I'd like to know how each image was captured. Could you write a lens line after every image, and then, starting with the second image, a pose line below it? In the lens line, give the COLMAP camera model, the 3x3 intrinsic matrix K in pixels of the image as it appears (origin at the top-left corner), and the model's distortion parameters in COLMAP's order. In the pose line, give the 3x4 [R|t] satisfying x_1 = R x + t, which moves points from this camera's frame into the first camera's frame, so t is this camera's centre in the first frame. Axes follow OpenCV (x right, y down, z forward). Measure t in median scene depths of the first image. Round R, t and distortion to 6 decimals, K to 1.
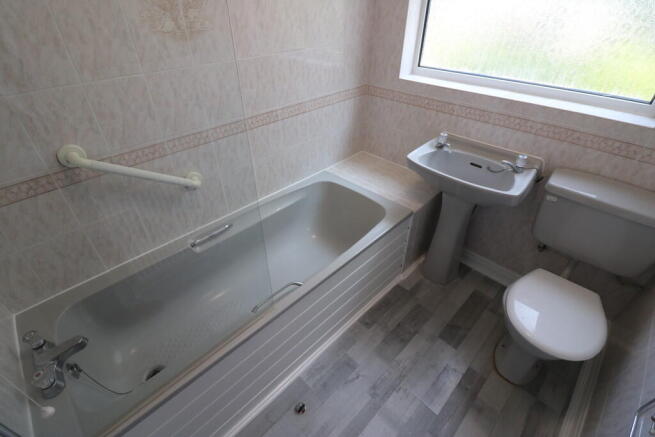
lens RADIAL K [[298.2, 0, 316.1], [0, 298.2, 220.9], [0, 0, 1]] dist [-0.004640, 0.000467]
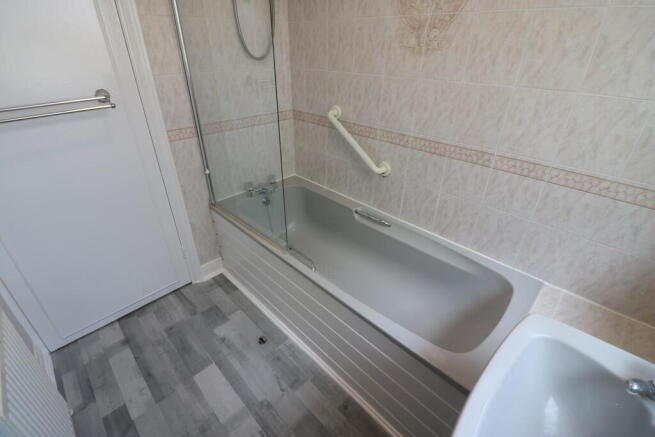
lens RADIAL K [[309.3, 0, 325.2], [0, 309.3, 211.7], [0, 0, 1]] dist [0.001806, -0.001481]
pose [[0.008701, 0.530109, -0.847885, 0.670319], [-0.568686, 0.700069, 0.431857, -0.394733], [0.822509, 0.478422, 0.307557, 0.503211]]
